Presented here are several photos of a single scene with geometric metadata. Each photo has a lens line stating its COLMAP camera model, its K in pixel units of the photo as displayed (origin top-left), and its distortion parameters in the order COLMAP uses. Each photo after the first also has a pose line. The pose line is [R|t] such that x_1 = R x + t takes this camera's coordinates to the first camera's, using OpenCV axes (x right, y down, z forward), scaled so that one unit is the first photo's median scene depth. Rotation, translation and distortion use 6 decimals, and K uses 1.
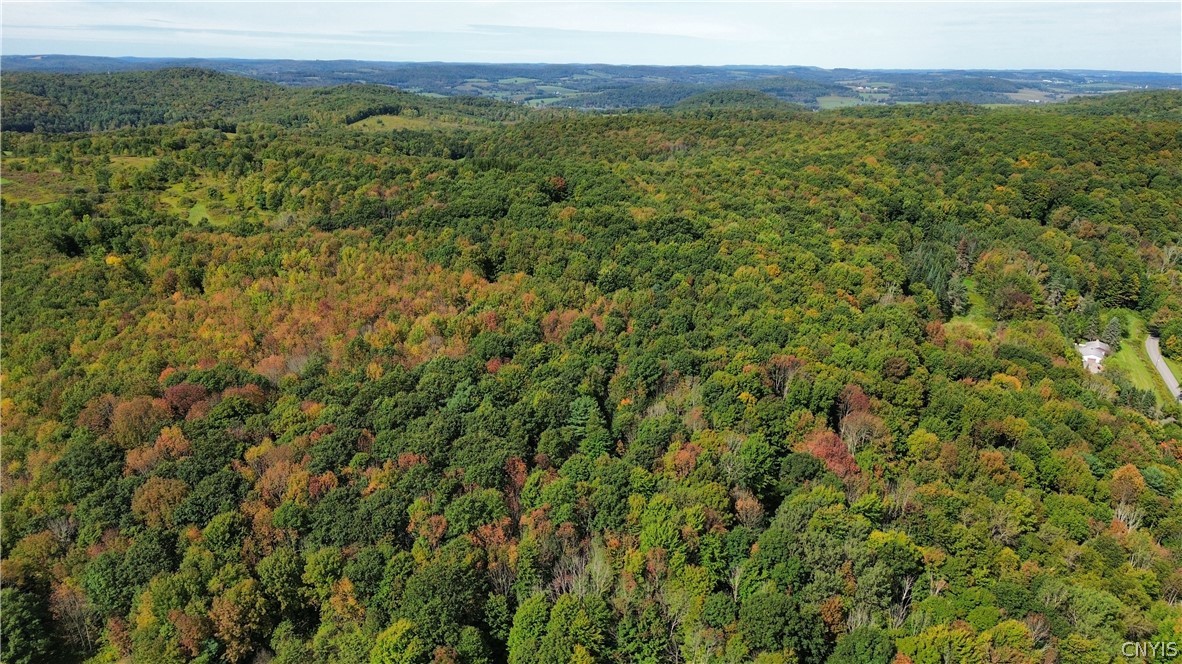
lens RADIAL K [[846.1, 0, 586.2], [0, 846.1, 332.4], [0, 0, 1]] dist [0.075980, -0.062908]
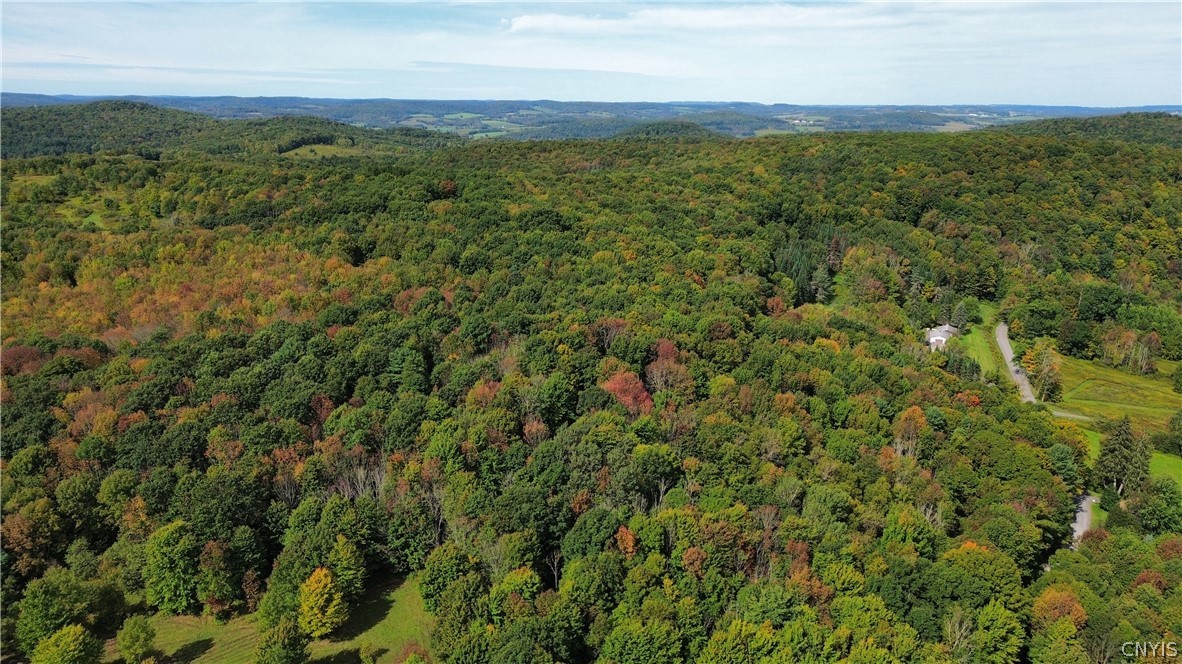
lens RADIAL K [[846.1, 0, 588.9], [0, 846.1, 336.0], [0, 0, 1]] dist [0.075980, -0.062908]
pose [[0.998271, -0.019275, 0.055533, 0.109252], [0.021306, 0.999117, -0.036217, 0.067217], [-0.054786, 0.037338, 0.997800, -0.054565]]
